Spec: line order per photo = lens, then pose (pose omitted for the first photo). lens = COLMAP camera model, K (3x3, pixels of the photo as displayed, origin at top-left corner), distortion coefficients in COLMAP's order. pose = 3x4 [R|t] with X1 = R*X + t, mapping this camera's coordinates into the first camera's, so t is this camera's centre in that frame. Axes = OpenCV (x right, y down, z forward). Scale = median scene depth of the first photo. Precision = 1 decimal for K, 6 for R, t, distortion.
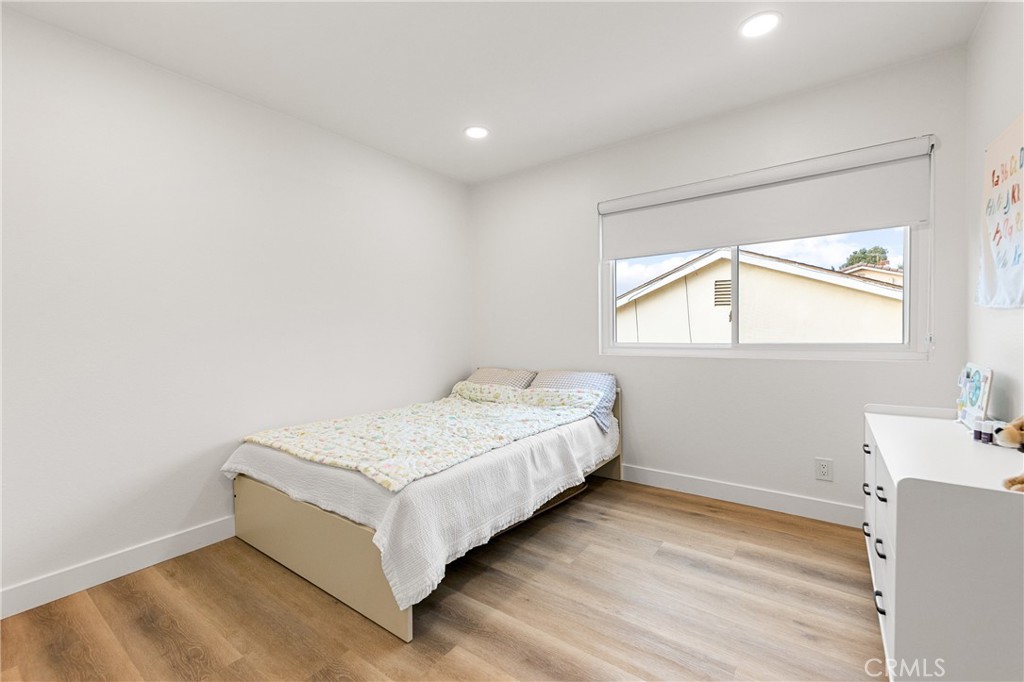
lens RADIAL K [[422.2, 0, 508.8], [0, 422.2, 339.1], [0, 0, 1]] dist [0.001613, 0.000388]
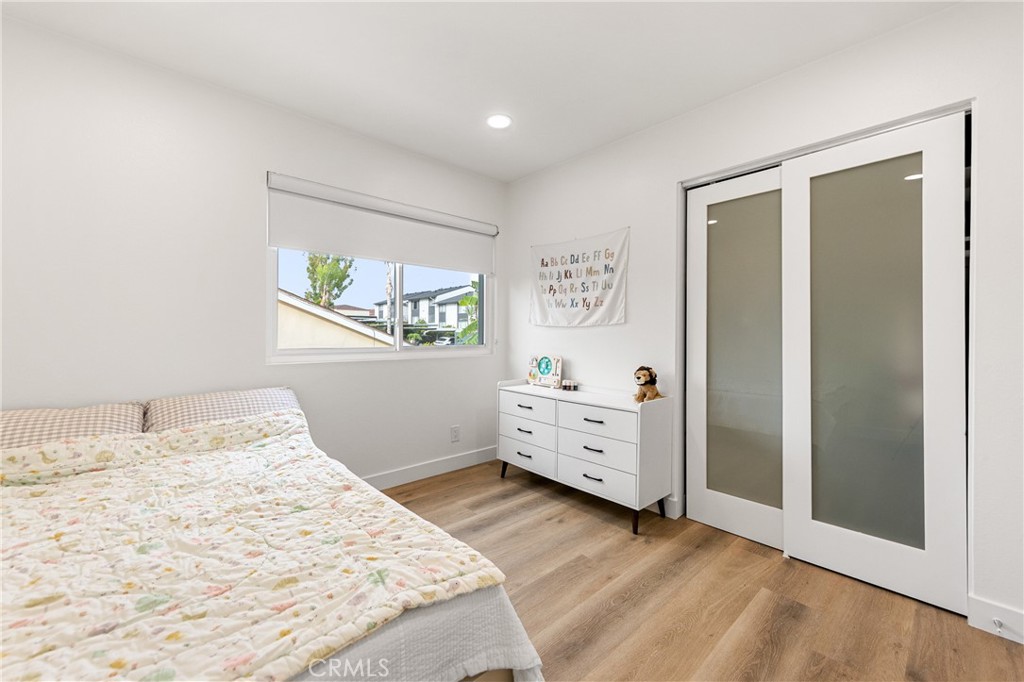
lens RADIAL K [[405.5, 0, 510.4], [0, 405.5, 334.0], [0, 0, 1]] dist [-0.000779, -0.000060]
pose [[0.207547, 0.009269, 0.978181, -0.731336], [0.008758, 0.999897, -0.011333, -0.012904], [-0.978186, 0.010919, 0.207445, 0.699415]]
